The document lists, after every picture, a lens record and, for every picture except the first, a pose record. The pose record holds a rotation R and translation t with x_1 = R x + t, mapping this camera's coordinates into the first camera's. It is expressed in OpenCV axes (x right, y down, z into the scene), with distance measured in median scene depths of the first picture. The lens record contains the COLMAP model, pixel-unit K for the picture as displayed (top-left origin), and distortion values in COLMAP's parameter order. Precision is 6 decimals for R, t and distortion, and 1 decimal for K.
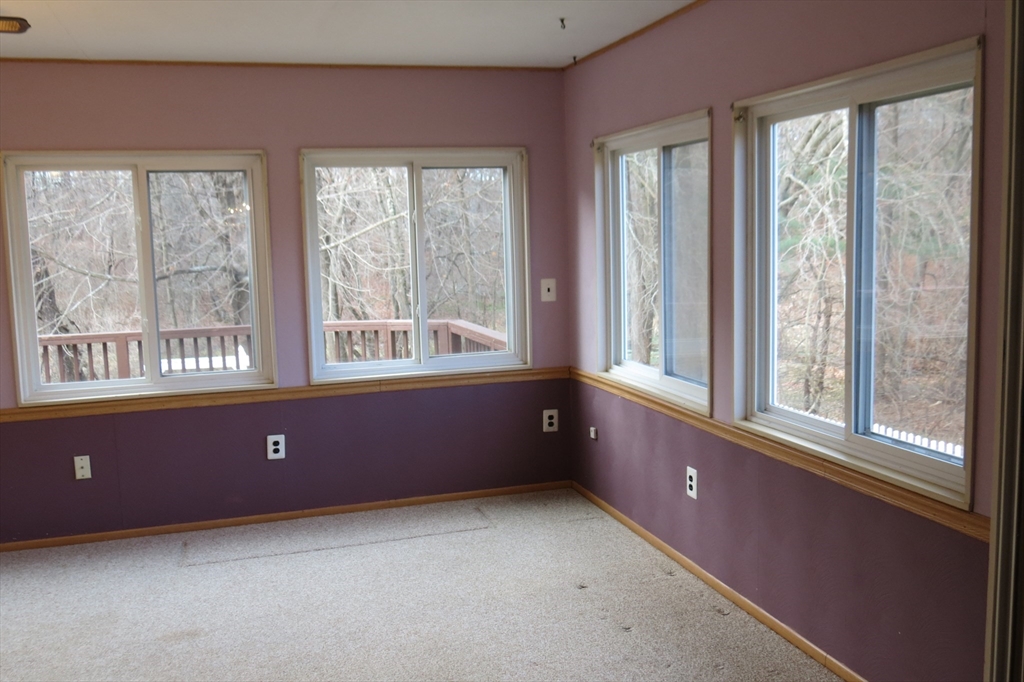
lens RADIAL K [[937.6, 0, 509.9], [0, 937.6, 343.6], [0, 0, 1]] dist [-0.016577, -0.005303]
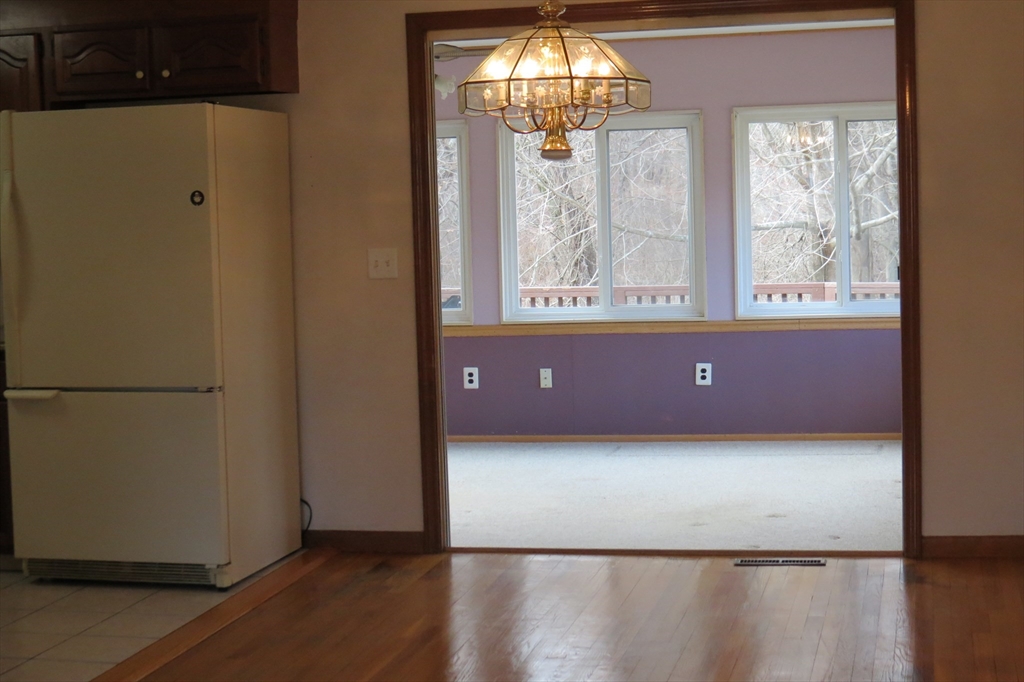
lens RADIAL K [[1794.6, 0, 512.0], [0, 1794.6, 341.0], [0, 0, 1]] dist [-0.135921, 0.216492]
pose [[0.867083, 0.041362, -0.496443, 0.606946], [-0.051956, 0.998621, -0.007543, 0.099049], [0.495446, 0.032334, 0.868037, -0.959543]]
